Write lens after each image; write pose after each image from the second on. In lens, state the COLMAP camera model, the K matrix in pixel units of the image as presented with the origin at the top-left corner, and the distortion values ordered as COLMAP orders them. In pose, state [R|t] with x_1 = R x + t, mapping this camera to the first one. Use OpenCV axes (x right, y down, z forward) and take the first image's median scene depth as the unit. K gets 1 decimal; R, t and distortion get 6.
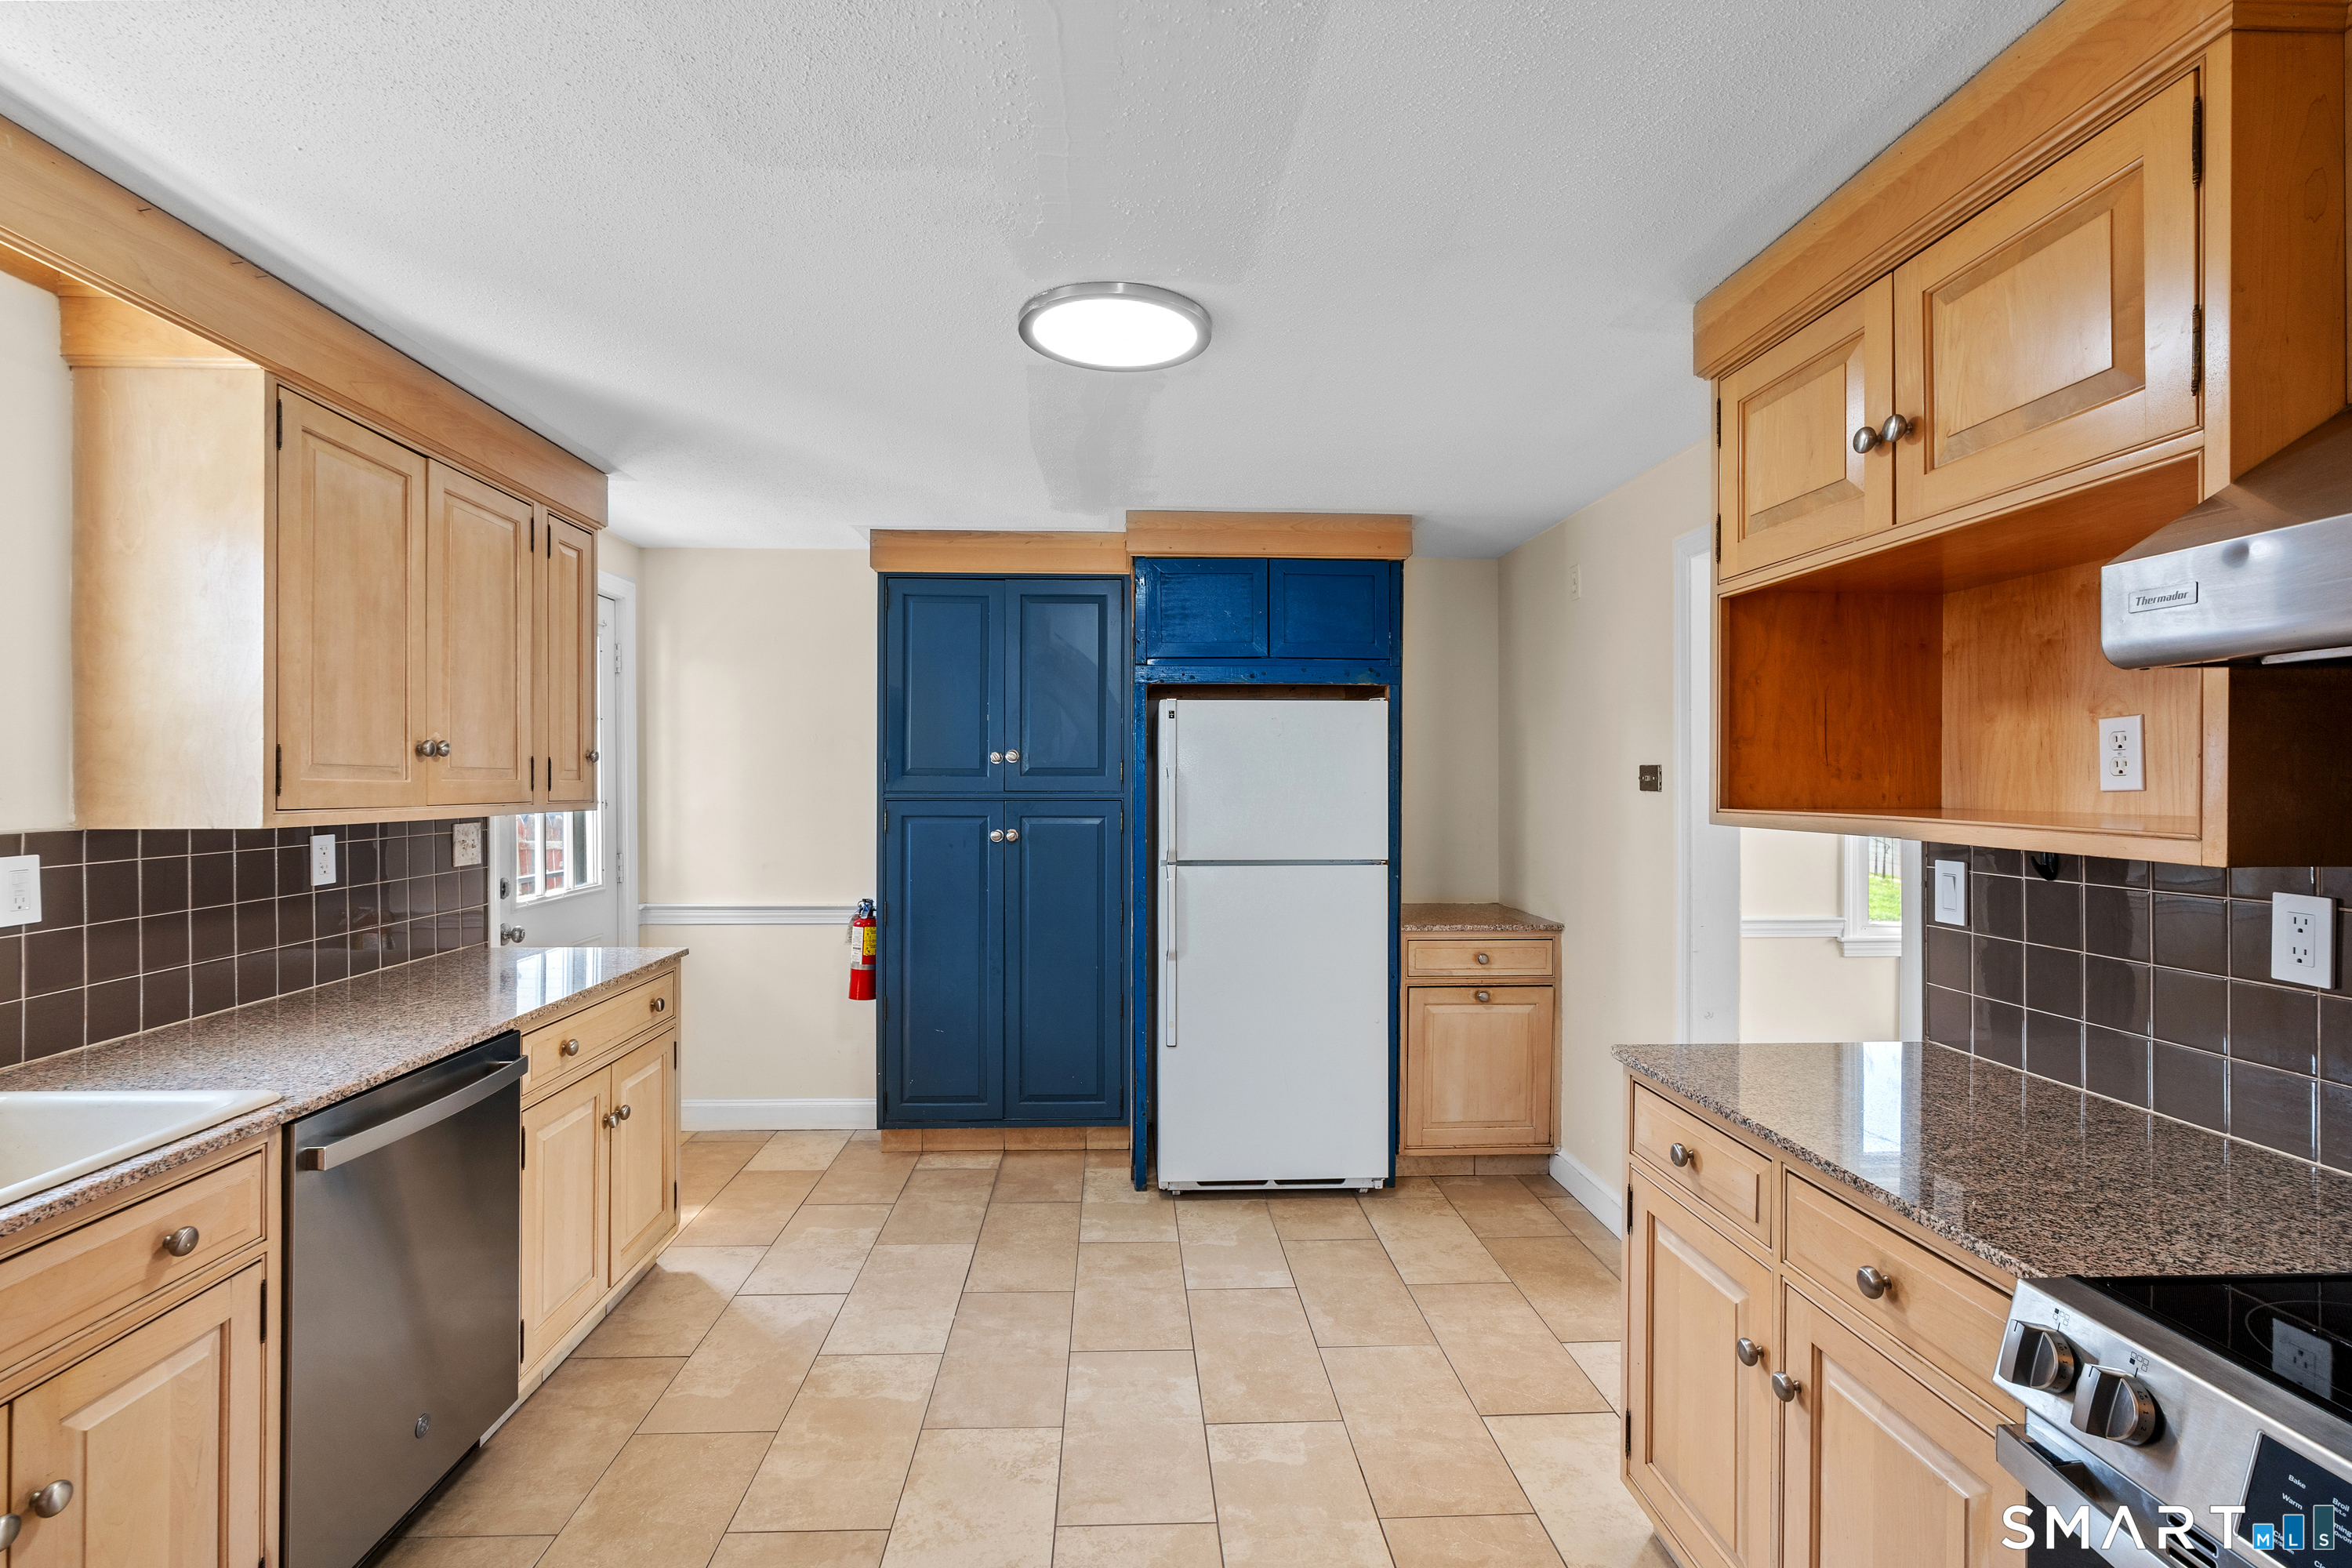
lens RADIAL K [[1062.9, 0, 1162.8], [0, 1062.9, 777.4], [0, 0, 1]] dist [-0.005399, 0.001685]
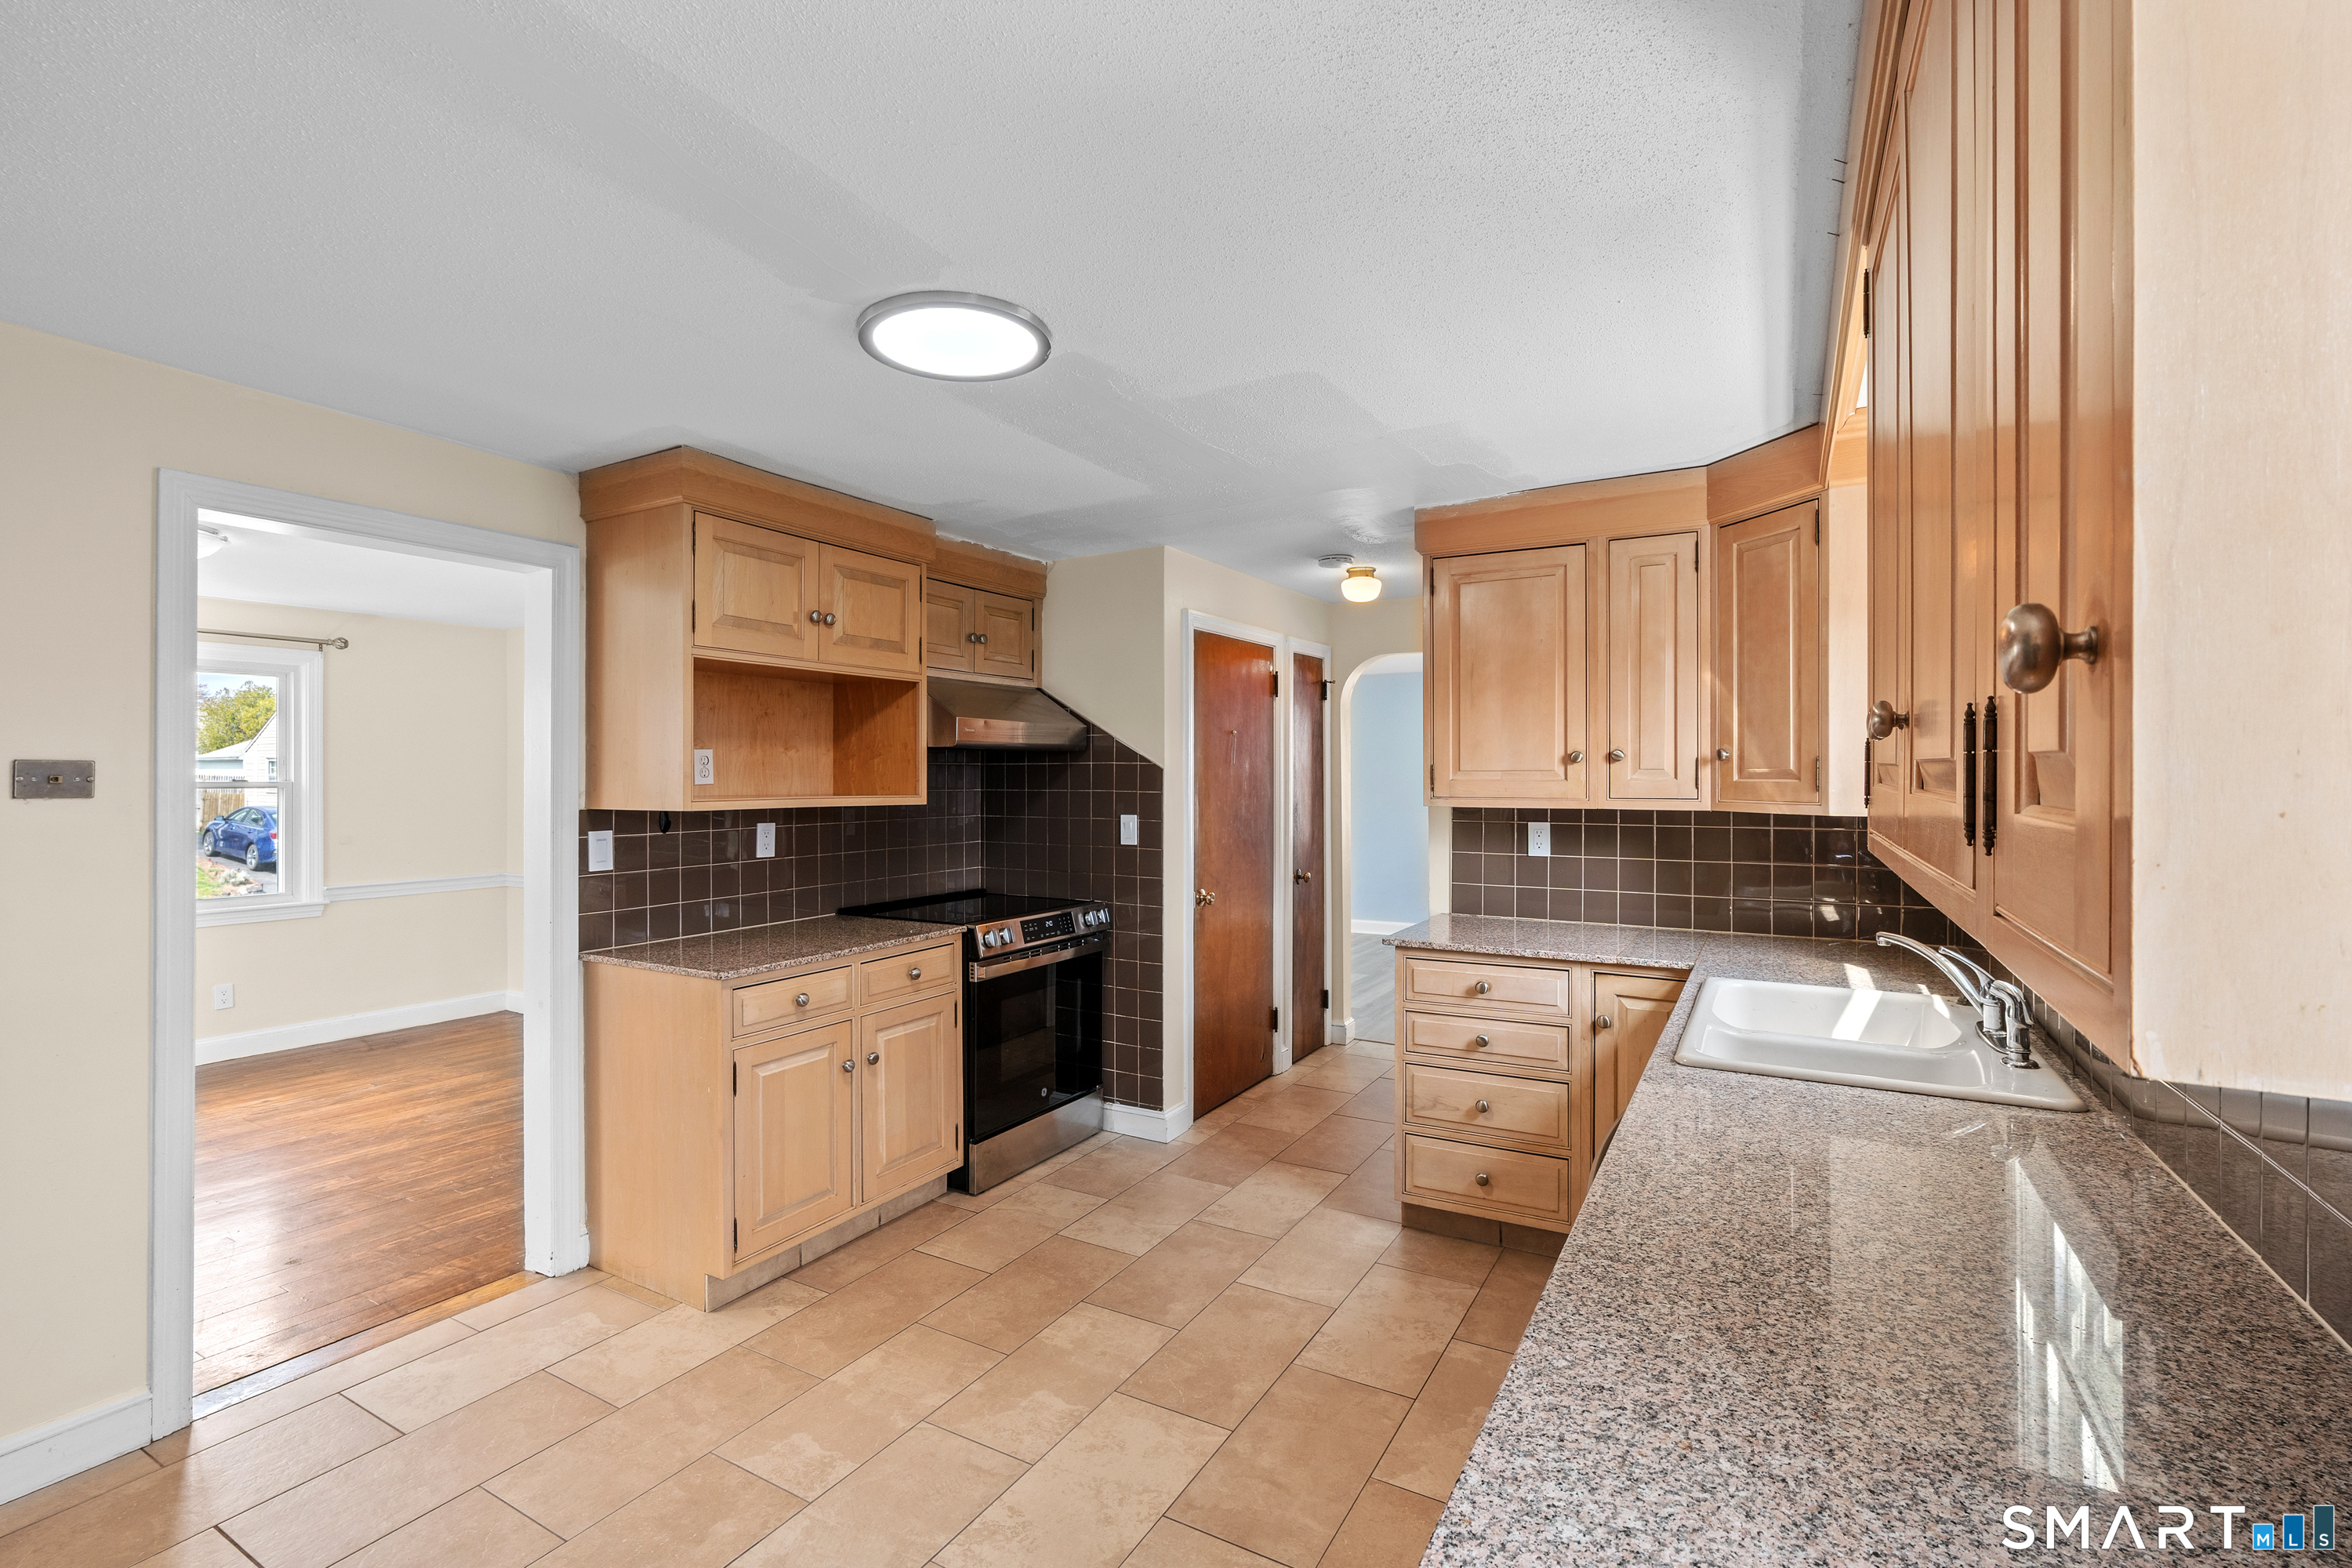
lens RADIAL K [[1062.9, 0, 1164.8], [0, 1062.9, 776.4], [0, 0, 1]] dist [-0.005399, 0.001685]
pose [[-0.842422, -0.001207, 0.538817, -0.460786], [-0.001723, 0.999998, -0.000453, -0.001691], [-0.538816, -0.001310, -0.842423, 1.060595]]
